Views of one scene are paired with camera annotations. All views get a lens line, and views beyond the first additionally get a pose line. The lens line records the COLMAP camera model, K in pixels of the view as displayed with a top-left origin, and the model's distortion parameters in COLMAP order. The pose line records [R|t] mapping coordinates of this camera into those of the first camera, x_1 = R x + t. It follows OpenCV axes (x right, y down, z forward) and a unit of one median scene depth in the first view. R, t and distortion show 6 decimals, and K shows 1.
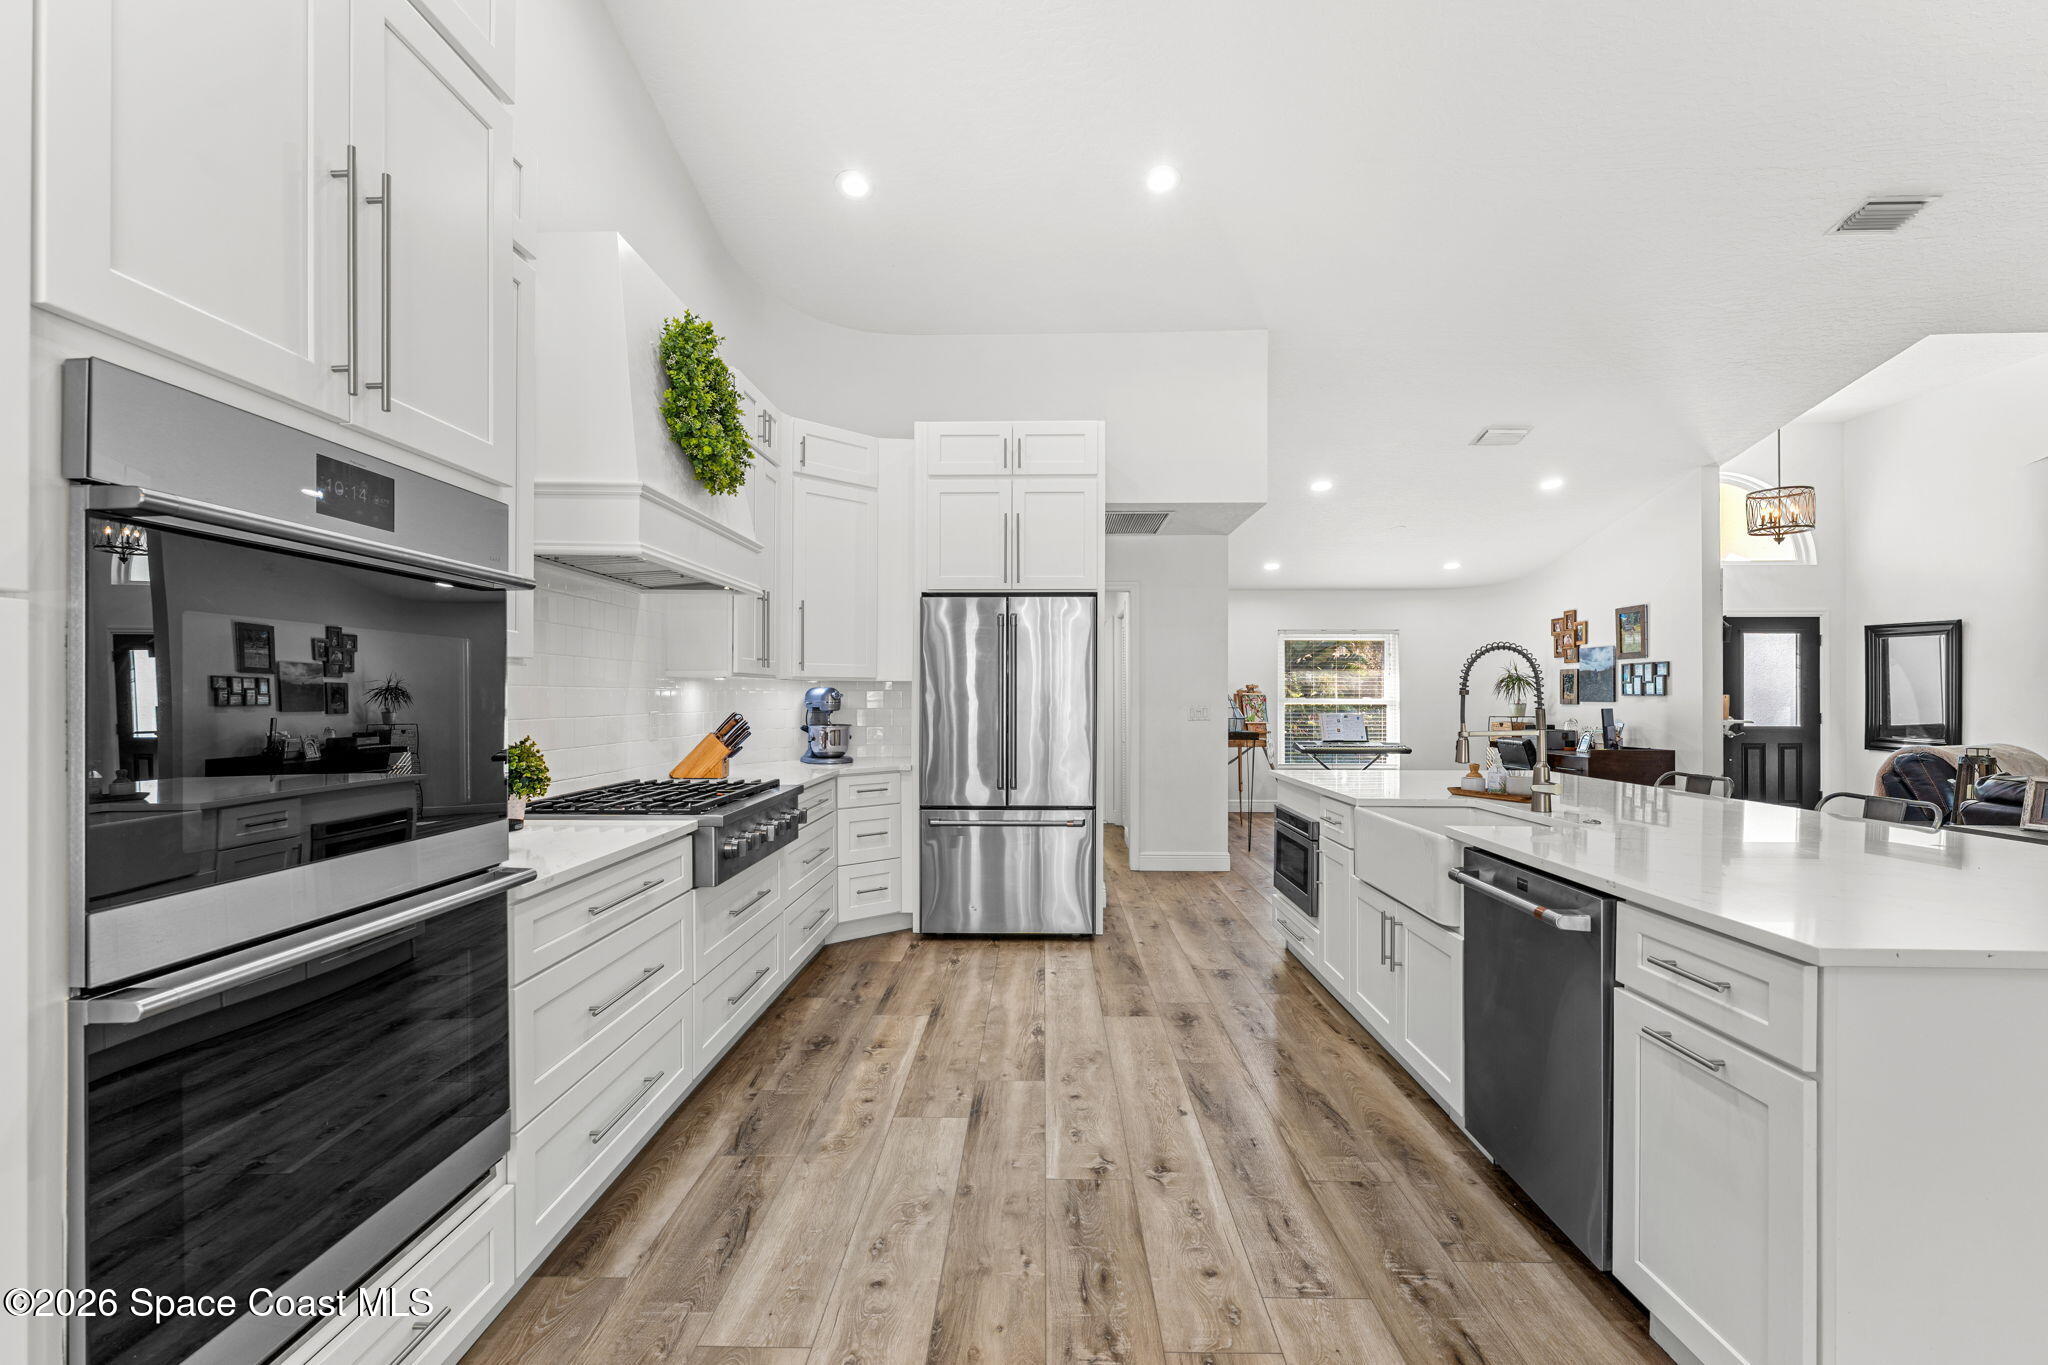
lens RADIAL K [[882.3, 0, 1034.0], [0, 882.3, 692.3], [0, 0, 1]] dist [-0.000641, -0.000619]
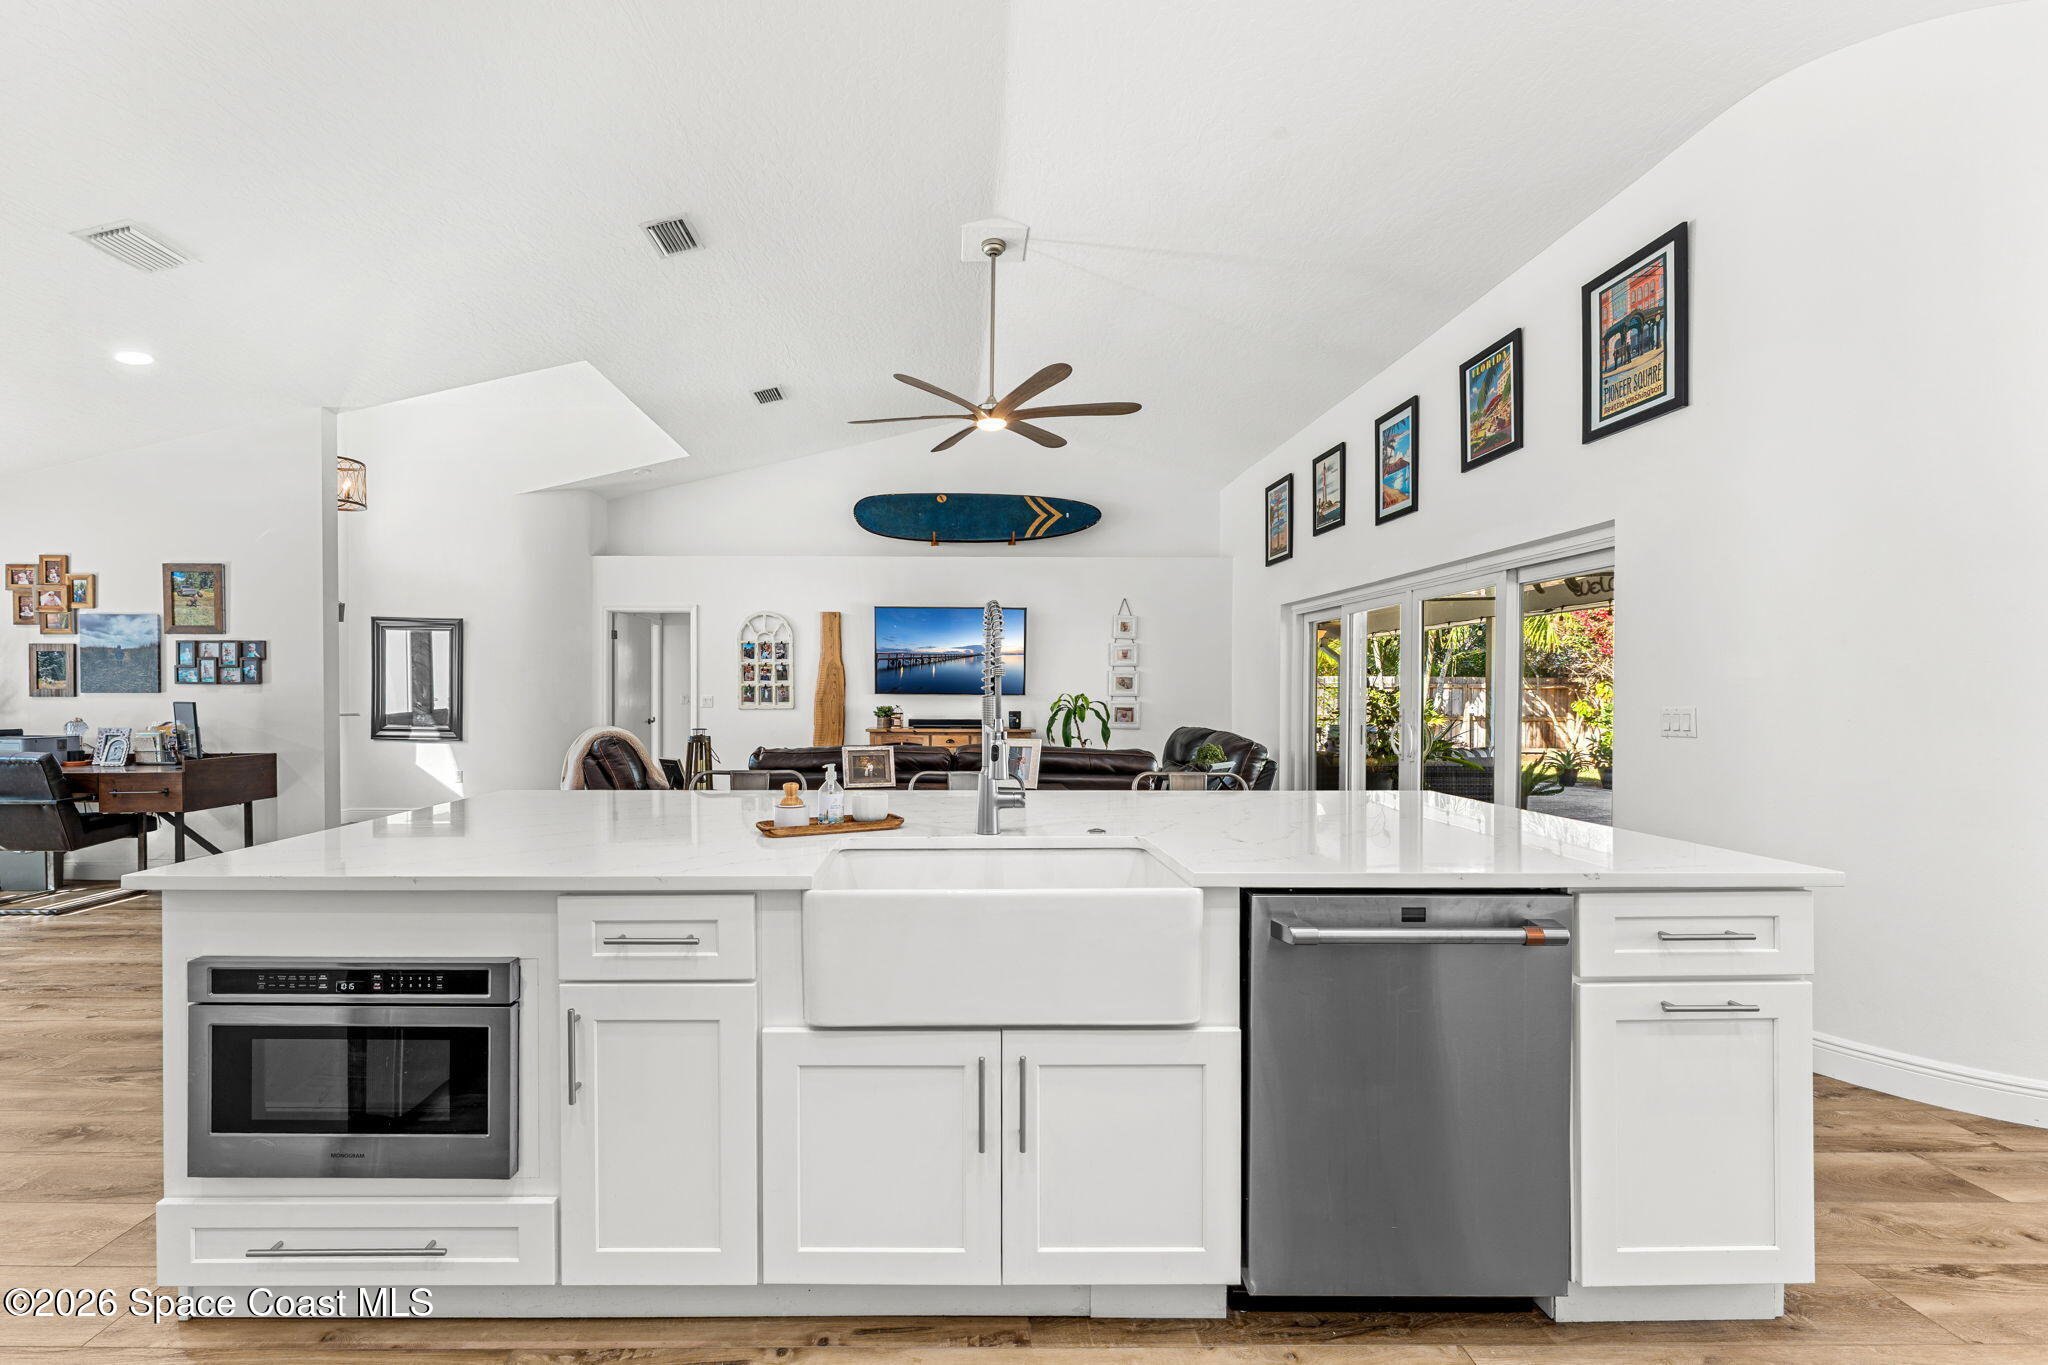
lens RADIAL K [[864.5, 0, 944.1], [0, 864.5, 694.7], [0, 0, 1]] dist [-0.001712, 0.000545]
pose [[-0.015217, -0.004177, 0.999875, -0.060569], [-0.006724, 0.999969, 0.004076, 0.006029], [-0.999862, -0.006661, -0.015244, 0.404995]]
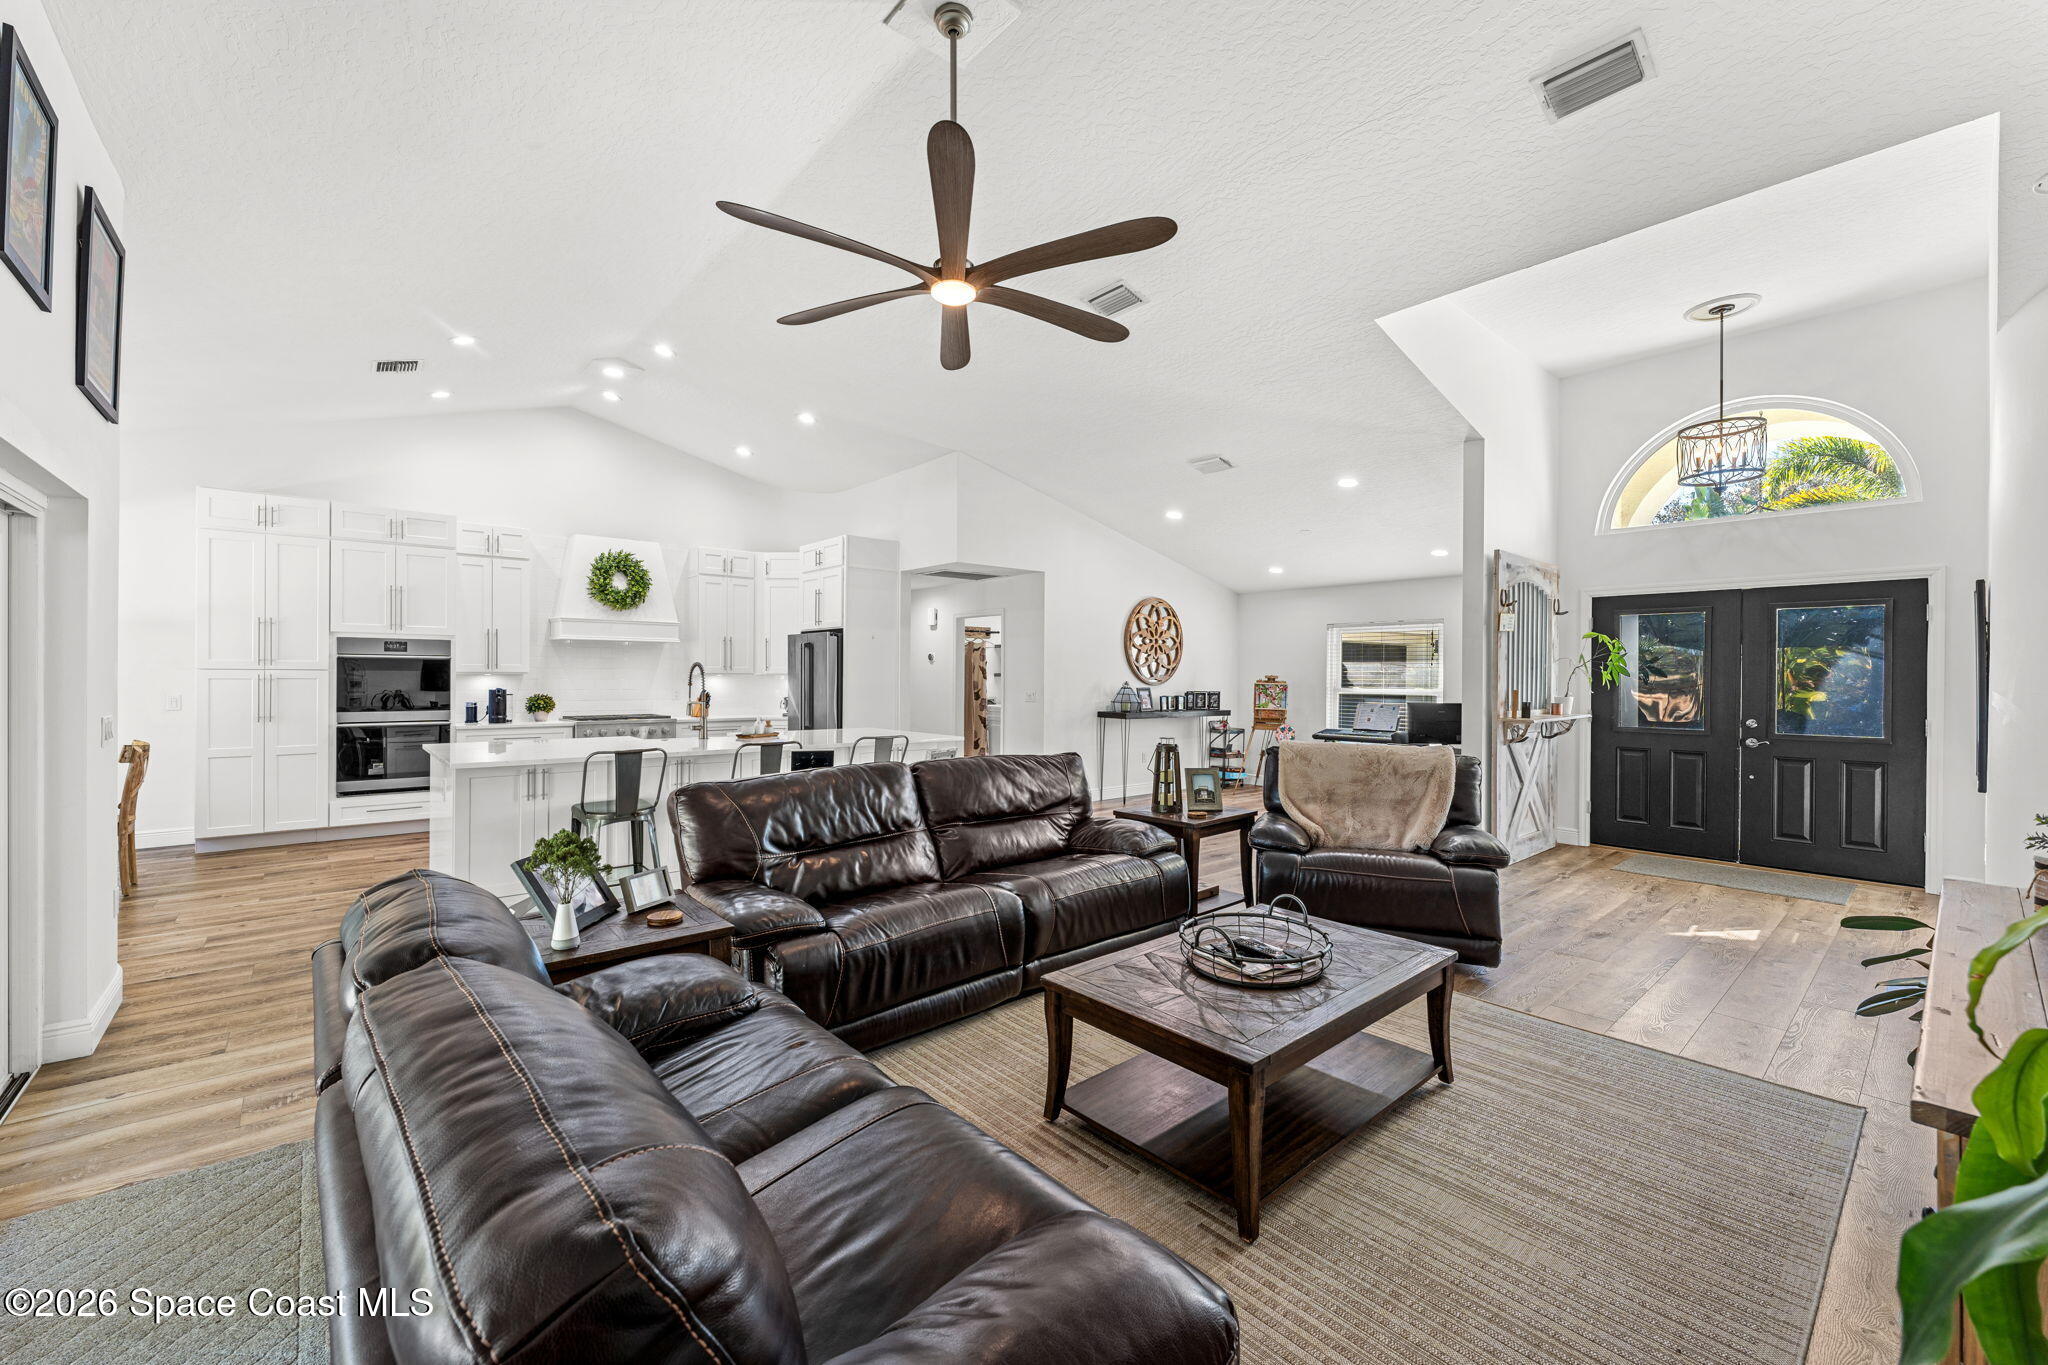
lens RADIAL K [[819.4, 0, 1033.1], [0, 819.4, 677.7], [0, 0, 1]] dist [-0.000281, 0.000664]
pose [[0.676399, 0.005981, -0.736511, 1.025550], [-0.003280, 0.999982, 0.005109, -0.012507], [0.736528, -0.001040, 0.676406, 0.084553]]
